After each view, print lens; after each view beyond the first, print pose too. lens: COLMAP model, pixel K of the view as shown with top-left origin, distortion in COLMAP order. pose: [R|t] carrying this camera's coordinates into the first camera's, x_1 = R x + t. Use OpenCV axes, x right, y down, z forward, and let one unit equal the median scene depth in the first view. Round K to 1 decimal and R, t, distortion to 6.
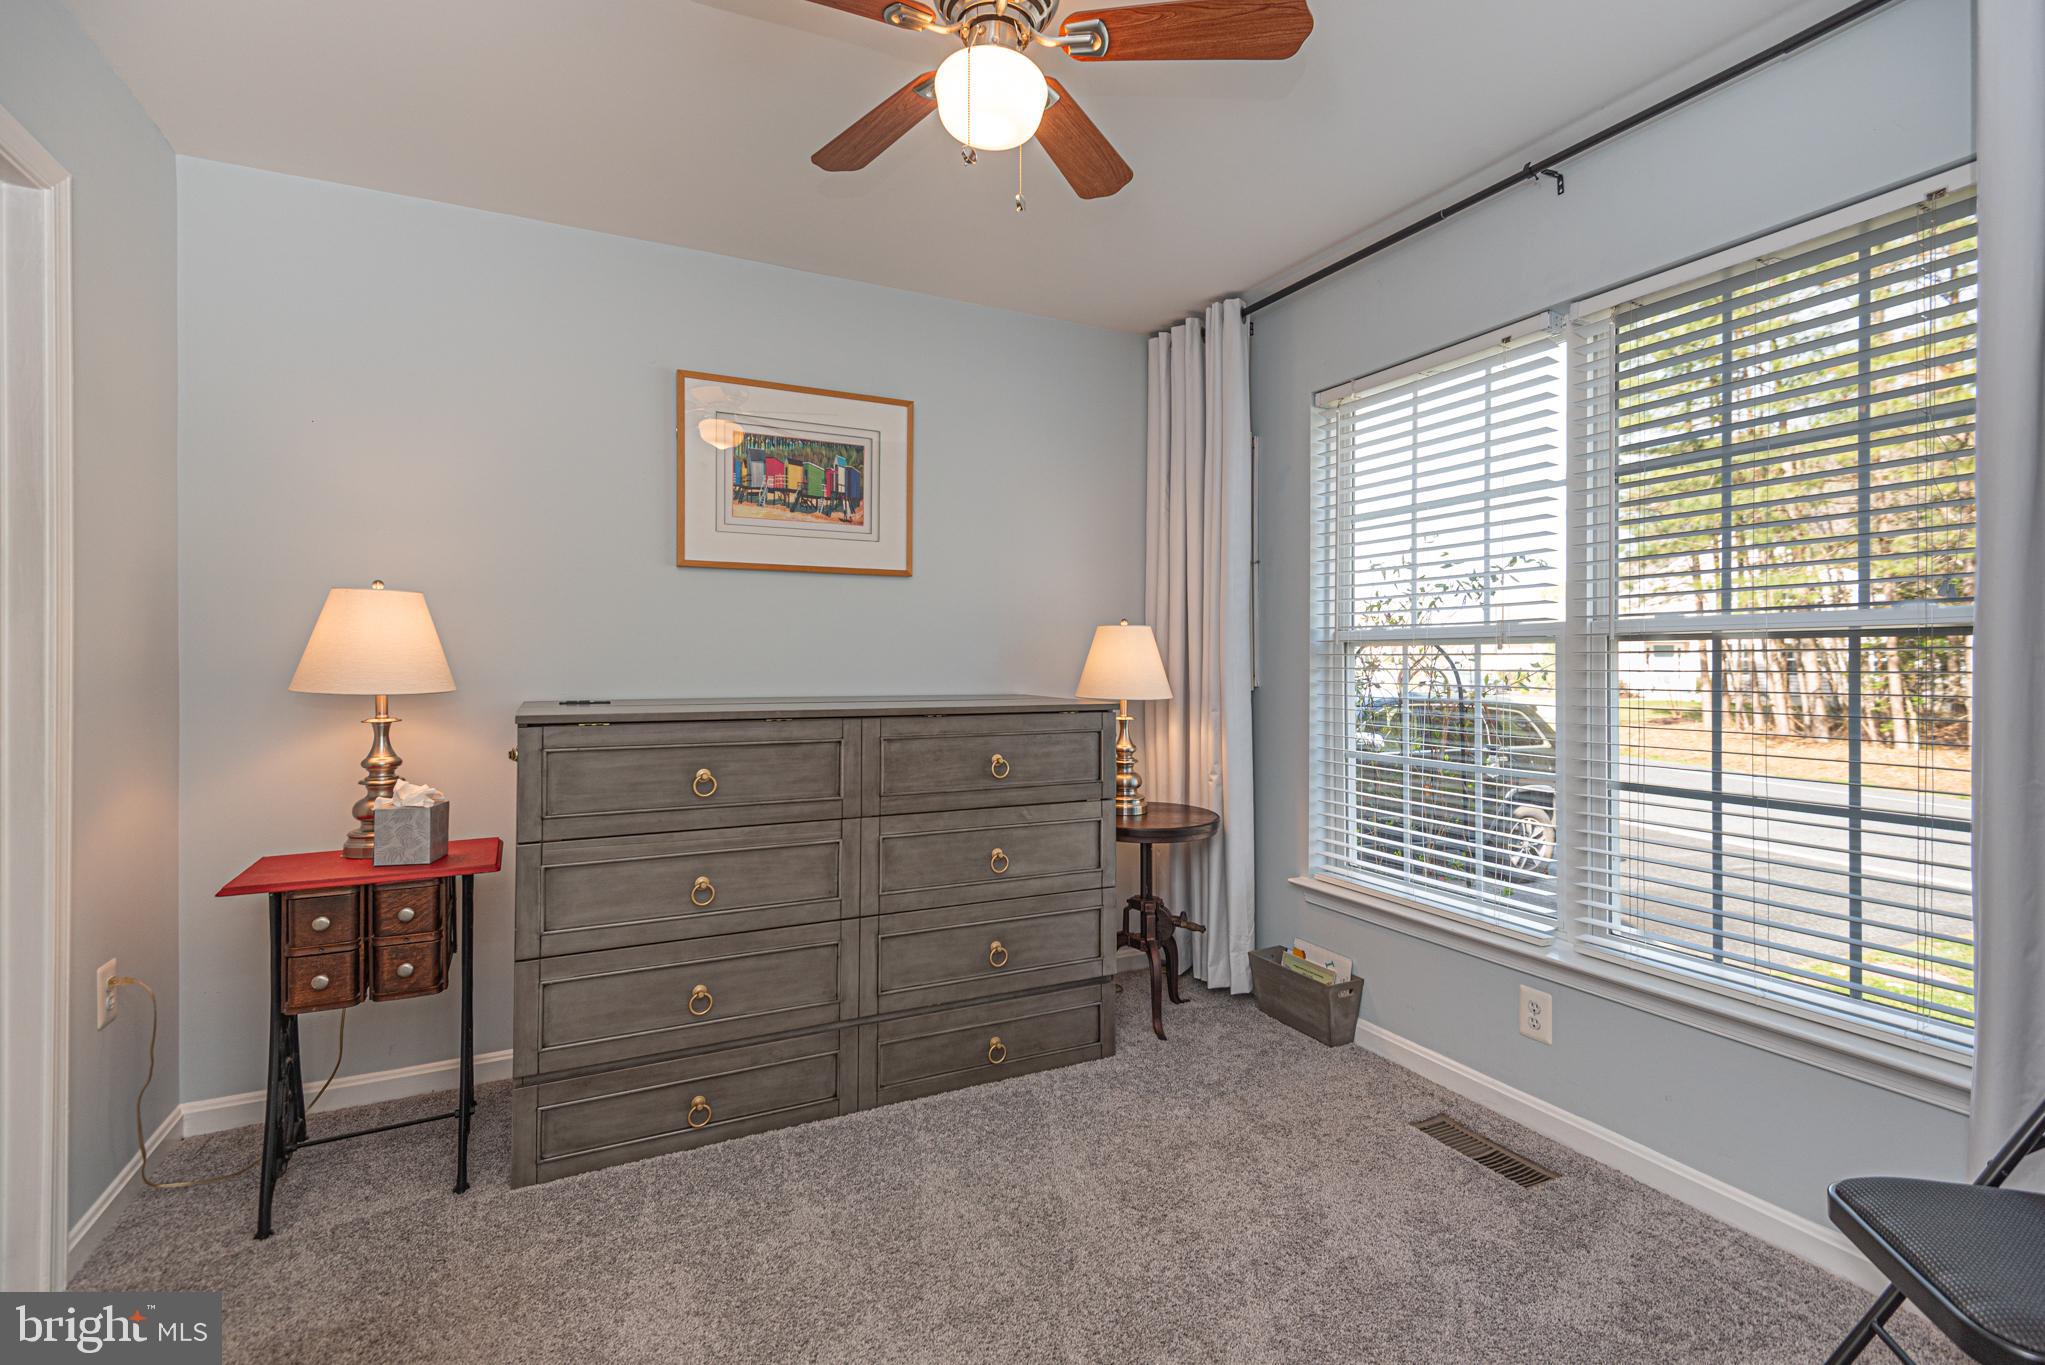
lens RADIAL K [[937.2, 0, 1019.2], [0, 937.2, 669.0], [0, 0, 1]] dist [0.029133, -0.014143]
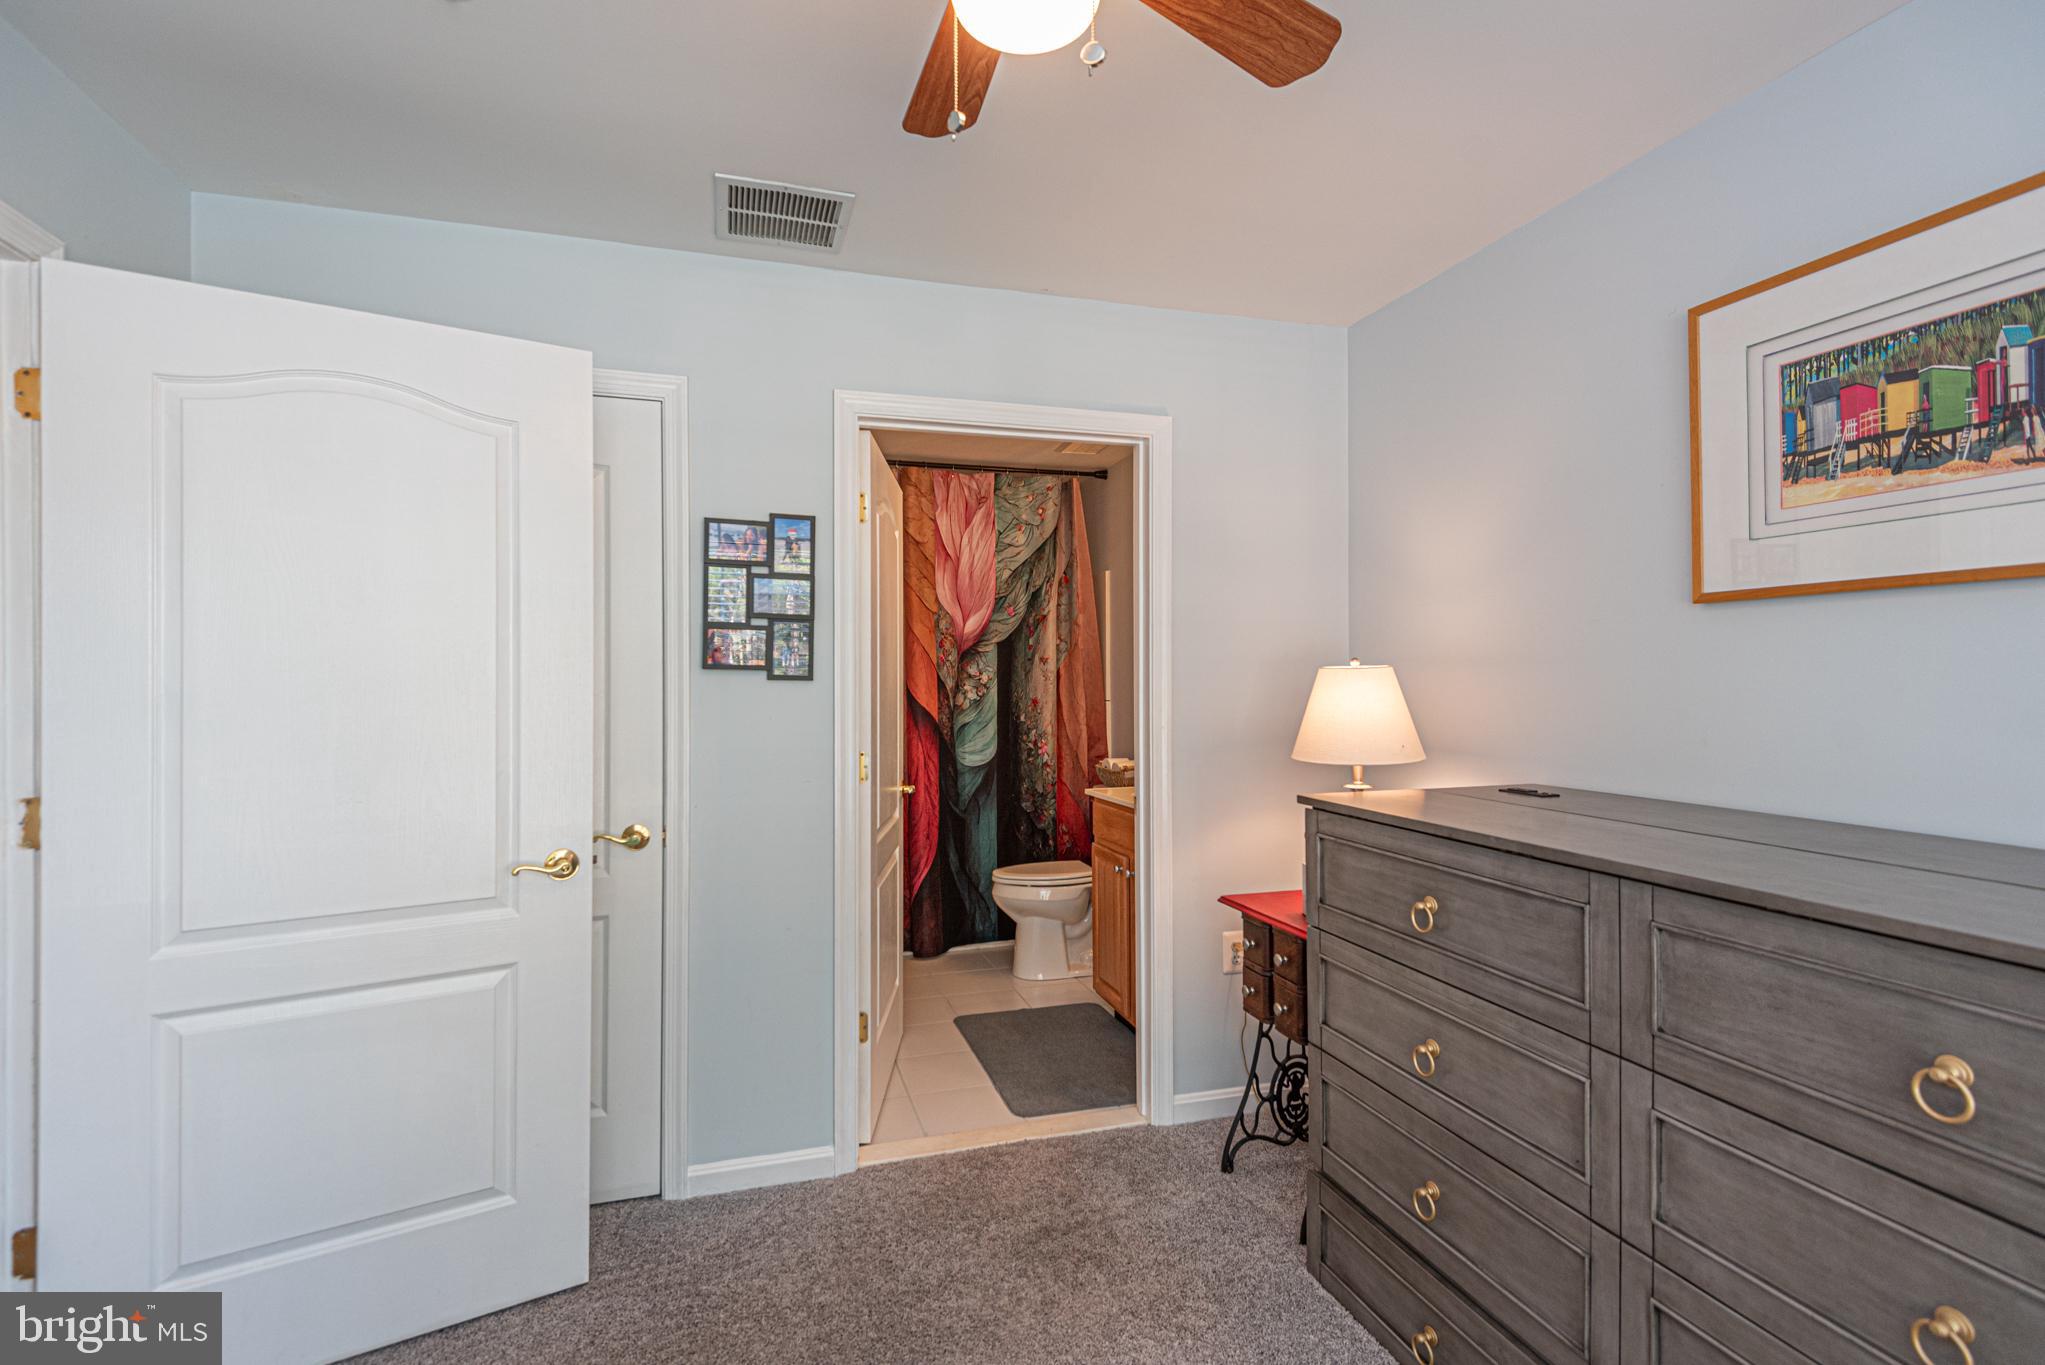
lens RADIAL K [[937.2, 0, 1020.7], [0, 937.2, 677.3], [0, 0, 1]] dist [0.029133, -0.014143]
pose [[-0.135905, -0.002269, -0.990719, 0.426128], [-0.002061, 0.999996, -0.002008, -0.062769], [0.990720, 0.001769, -0.135909, 0.717780]]
